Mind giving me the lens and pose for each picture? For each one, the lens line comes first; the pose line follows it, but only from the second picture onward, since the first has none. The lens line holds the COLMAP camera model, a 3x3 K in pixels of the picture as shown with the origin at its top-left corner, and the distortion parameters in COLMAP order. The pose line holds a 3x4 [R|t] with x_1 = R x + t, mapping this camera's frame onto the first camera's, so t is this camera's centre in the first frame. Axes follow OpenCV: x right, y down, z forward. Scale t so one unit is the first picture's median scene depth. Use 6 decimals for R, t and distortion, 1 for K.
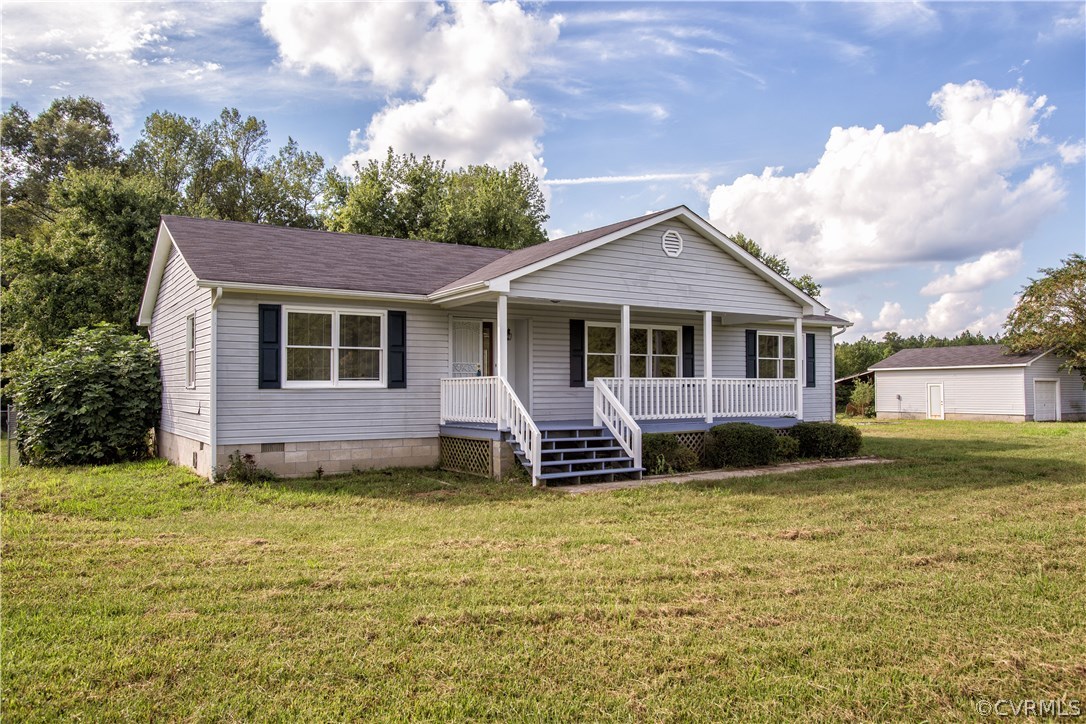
lens RADIAL K [[784.8, 0, 541.4], [0, 784.8, 357.8], [0, 0, 1]] dist [-0.001347, 0.004386]
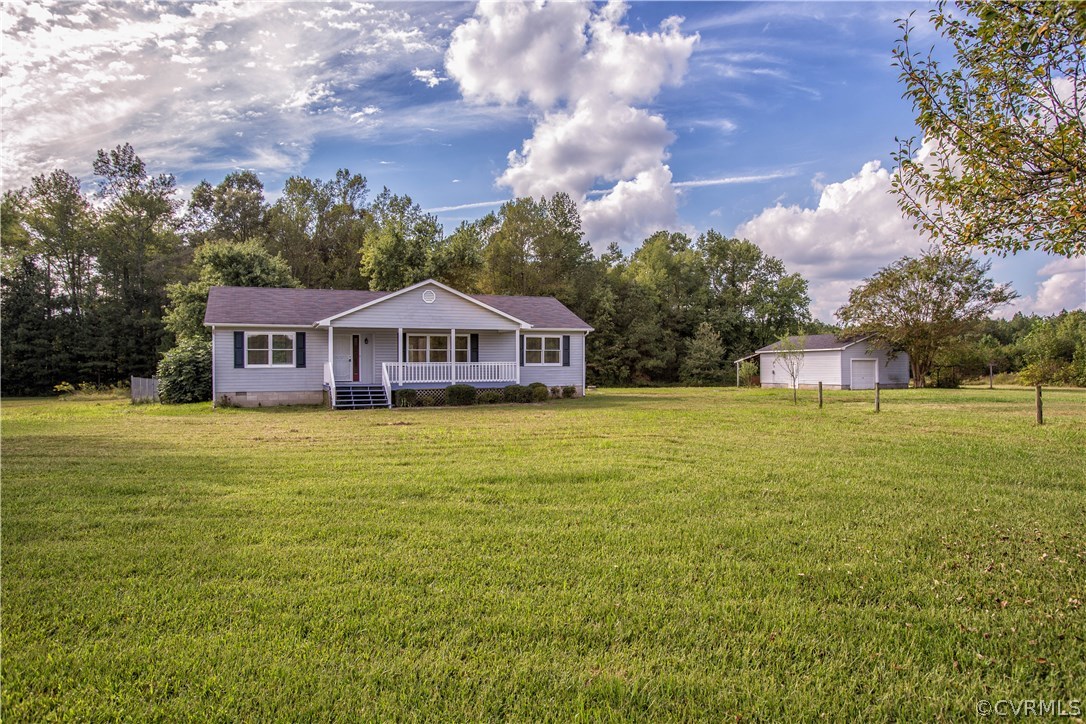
lens RADIAL K [[709.8, 0, 544.6], [0, 709.8, 363.9], [0, 0, 1]] dist [0.002063, -0.000203]
pose [[0.979690, -0.002674, -0.200499, 0.344663], [0.010153, 0.999290, 0.036282, -0.014252], [0.200259, -0.037580, 0.979022, -0.310083]]
